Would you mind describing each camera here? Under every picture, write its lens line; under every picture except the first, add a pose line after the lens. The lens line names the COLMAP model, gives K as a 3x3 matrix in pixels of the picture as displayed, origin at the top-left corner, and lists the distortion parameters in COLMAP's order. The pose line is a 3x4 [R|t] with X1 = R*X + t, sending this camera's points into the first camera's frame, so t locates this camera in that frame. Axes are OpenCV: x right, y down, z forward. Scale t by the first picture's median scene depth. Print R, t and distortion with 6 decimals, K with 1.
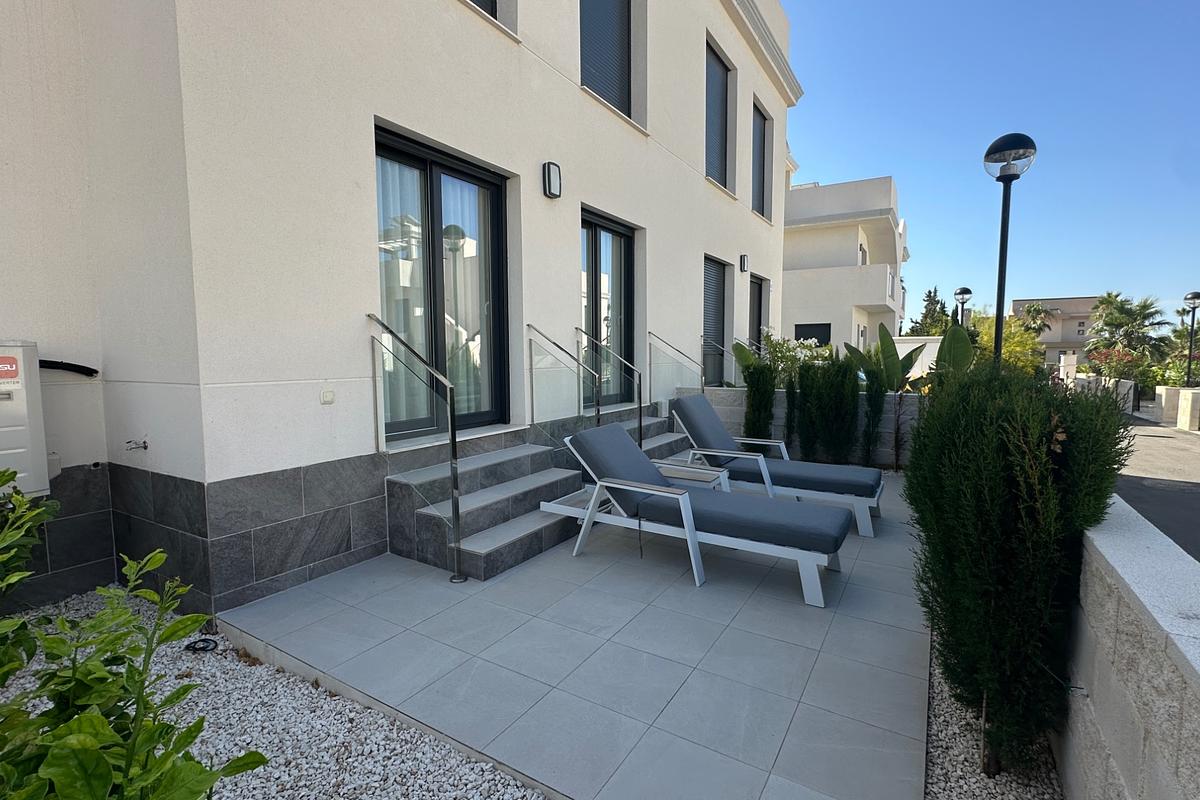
lens RADIAL K [[566.8, 0, 603.1], [0, 566.8, 397.9], [0, 0, 1]] dist [0.001449, -0.000224]
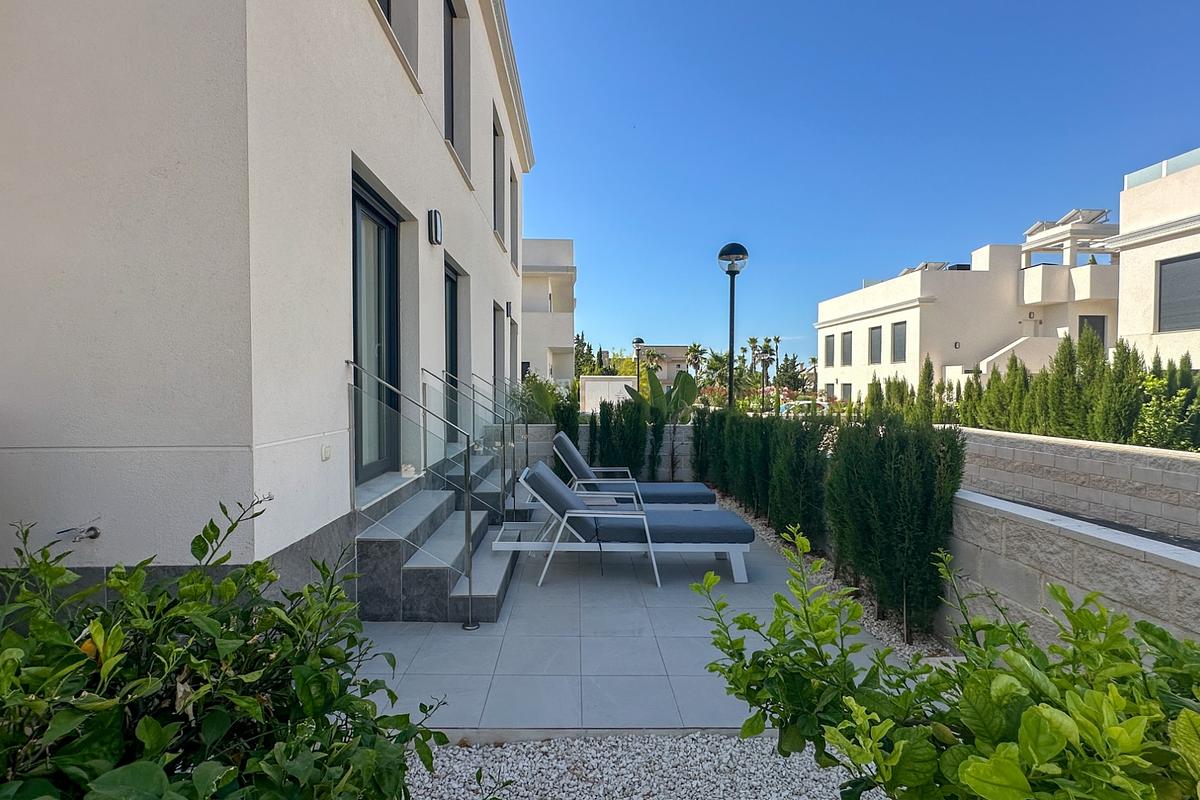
lens RADIAL K [[566.8, 0, 603.1], [0, 566.8, 397.9], [0, 0, 1]] dist [0.001449, -0.000224]
pose [[0.834124, -0.007058, 0.551532, -0.410918], [0.039028, 0.998167, -0.046252, -0.019872], [-0.550195, 0.060105, 0.832870, 0.004945]]
